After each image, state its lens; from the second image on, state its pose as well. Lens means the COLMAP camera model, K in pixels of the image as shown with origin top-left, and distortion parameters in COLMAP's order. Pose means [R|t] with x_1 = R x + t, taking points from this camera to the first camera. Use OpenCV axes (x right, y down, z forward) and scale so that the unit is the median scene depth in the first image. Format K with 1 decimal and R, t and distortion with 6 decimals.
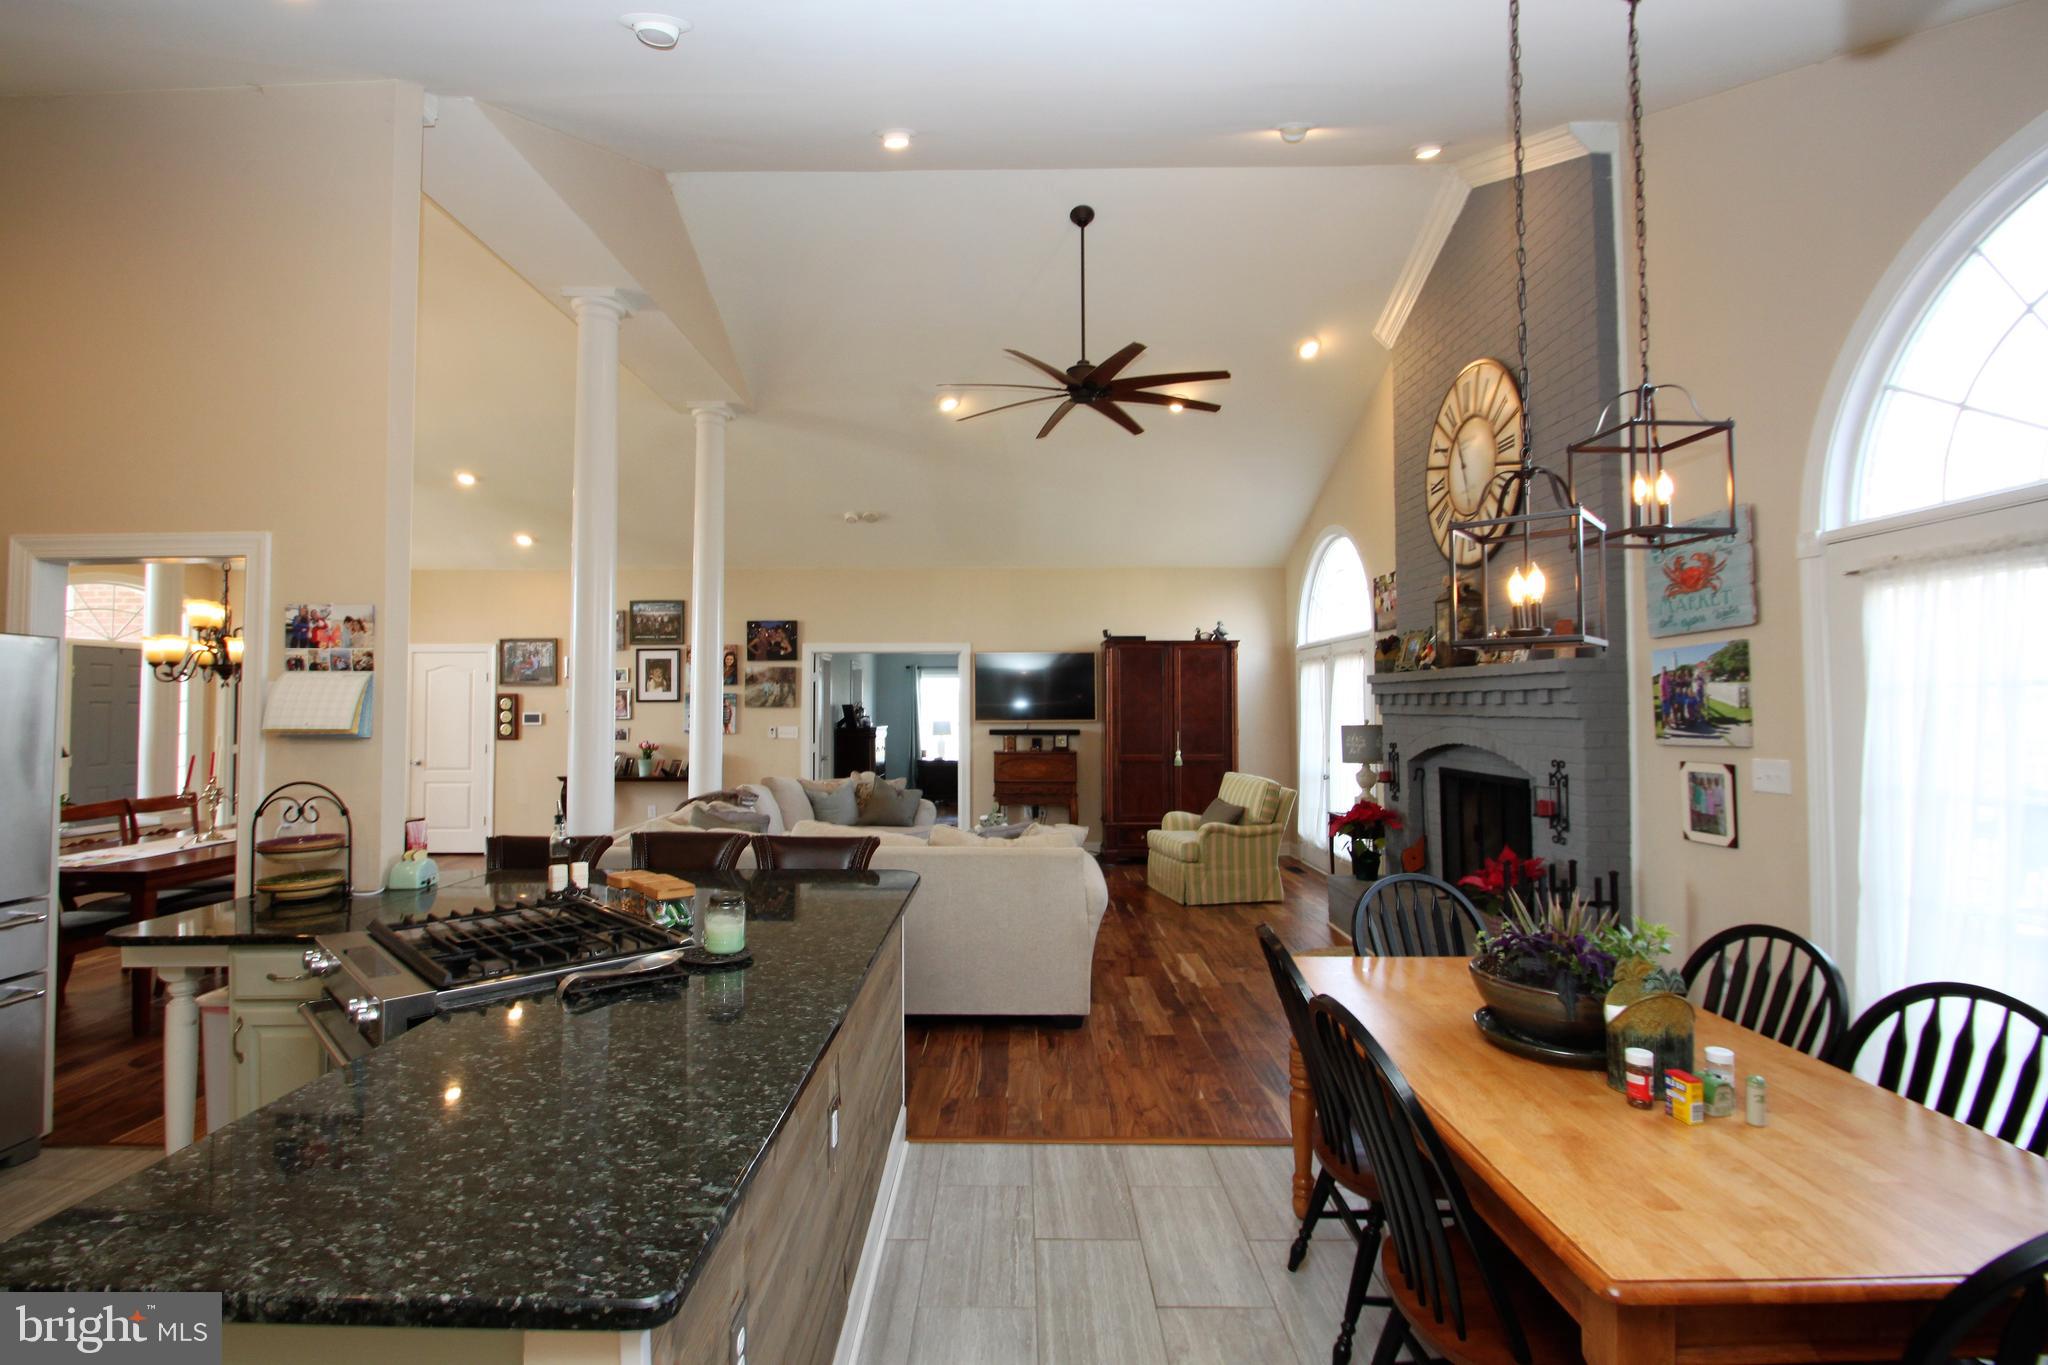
lens RADIAL K [[944.9, 0, 1005.1], [0, 944.9, 675.9], [0, 0, 1]] dist [0.003840, -0.012565]
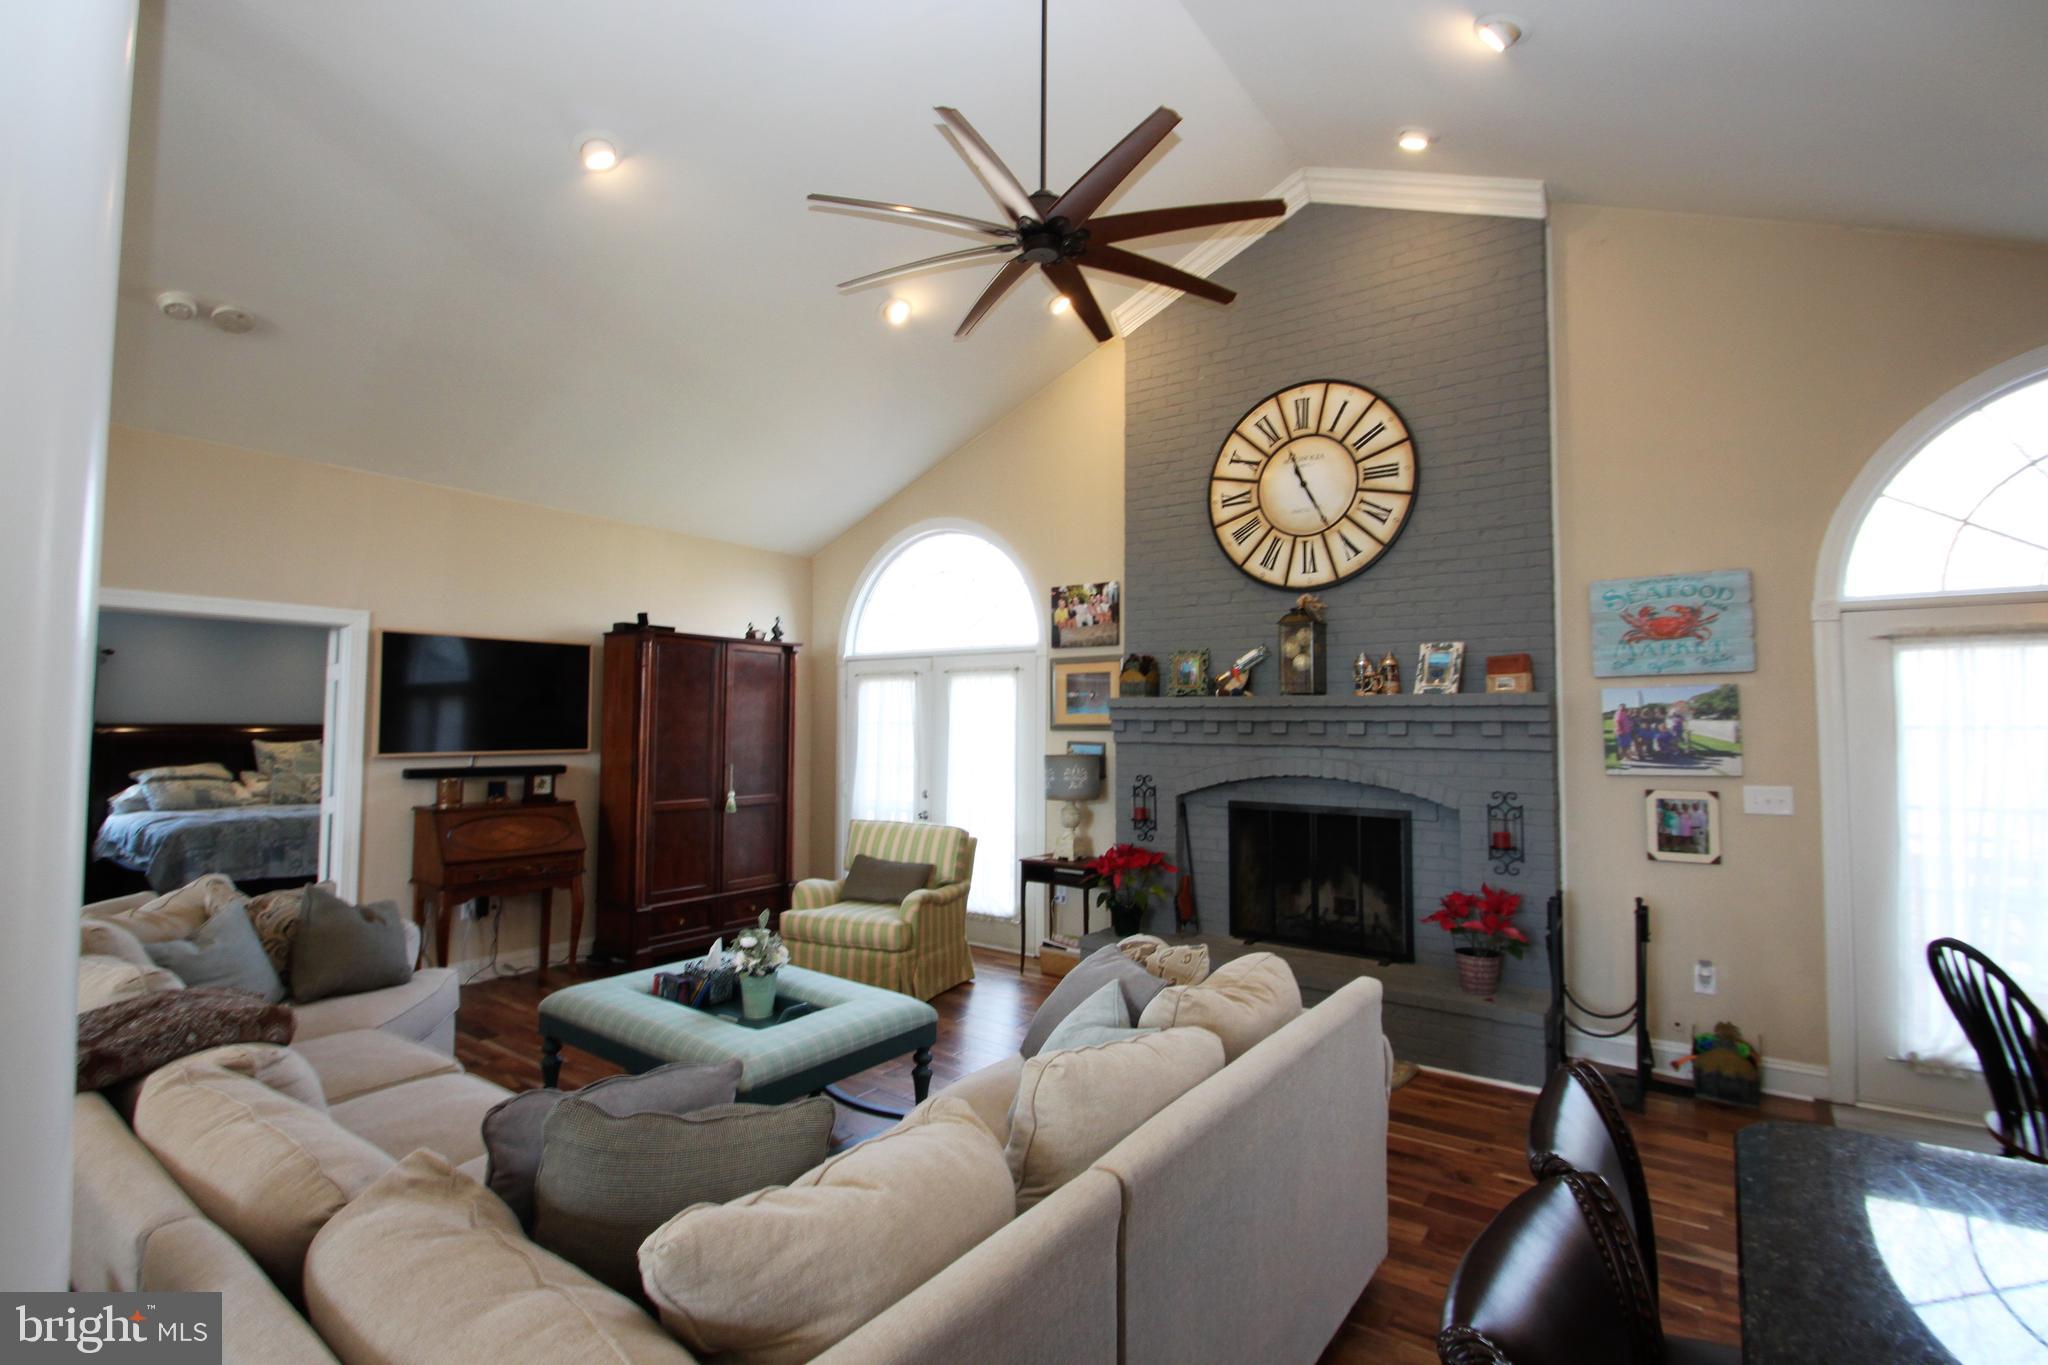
lens RADIAL K [[944.9, 0, 1002.8], [0, 944.9, 676.5], [0, 0, 1]] dist [0.003840, -0.012565]
pose [[0.592053, 0.047475, 0.804499, -0.657215], [-0.034593, 0.998840, -0.033486, 0.021361], [-0.805156, -0.008004, 0.593009, 0.980957]]
